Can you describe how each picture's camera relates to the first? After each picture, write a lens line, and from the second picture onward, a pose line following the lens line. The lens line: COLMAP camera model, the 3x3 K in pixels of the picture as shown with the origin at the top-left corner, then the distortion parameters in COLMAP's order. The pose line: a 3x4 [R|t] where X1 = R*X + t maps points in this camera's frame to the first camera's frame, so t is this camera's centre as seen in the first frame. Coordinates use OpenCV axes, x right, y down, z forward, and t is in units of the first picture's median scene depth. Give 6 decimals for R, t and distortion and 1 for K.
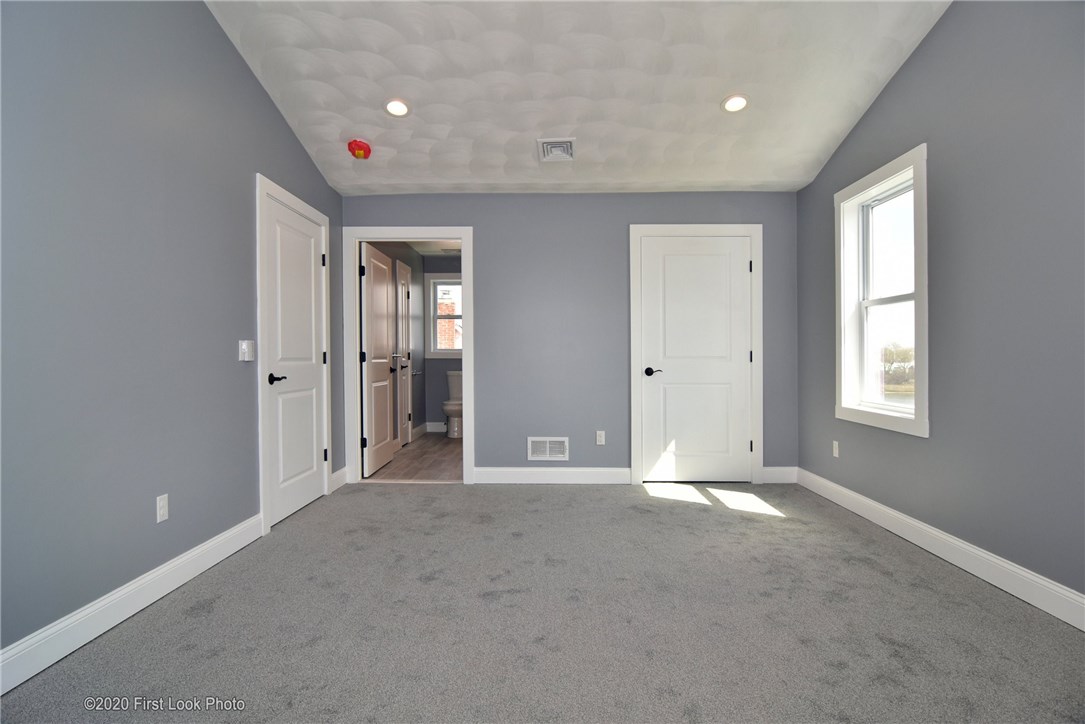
lens RADIAL K [[606.3, 0, 436.0], [0, 606.3, 342.5], [0, 0, 1]] dist [-0.001701, -0.009739]
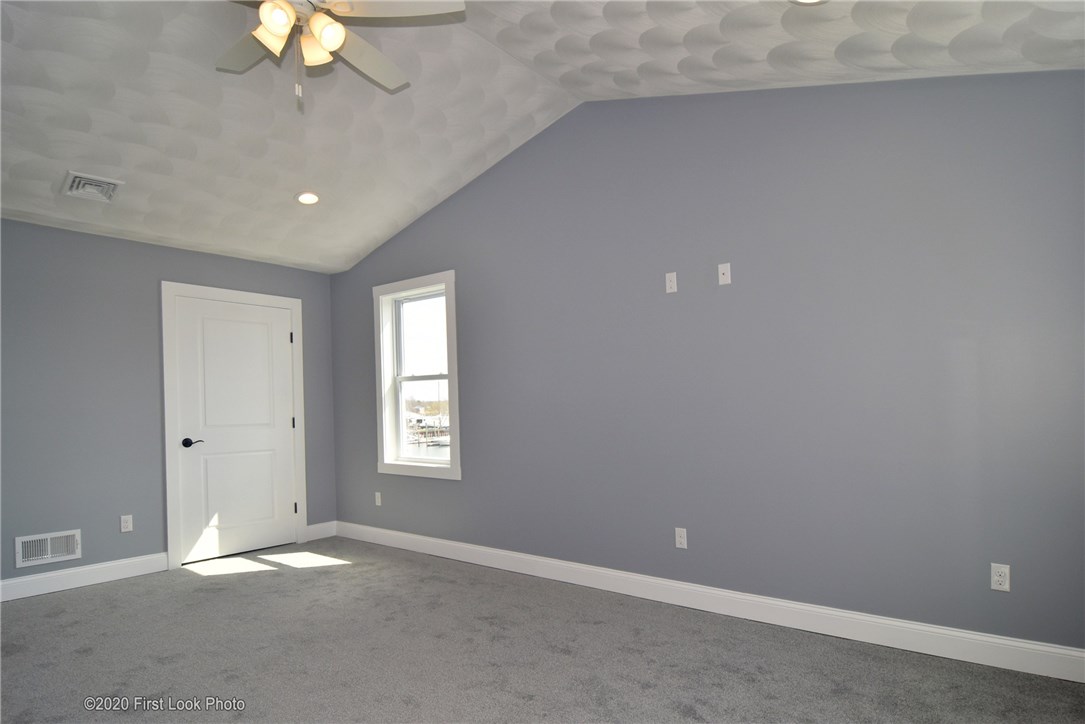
lens RADIAL K [[642.9, 0, 536.4], [0, 642.9, 359.5], [0, 0, 1]] dist [-0.001788, -0.020088]
pose [[0.608812, 0.039029, 0.792354, -0.173308], [0.015634, 0.998005, -0.061171, -0.017593], [-0.793161, 0.049629, 0.606987, -0.040063]]
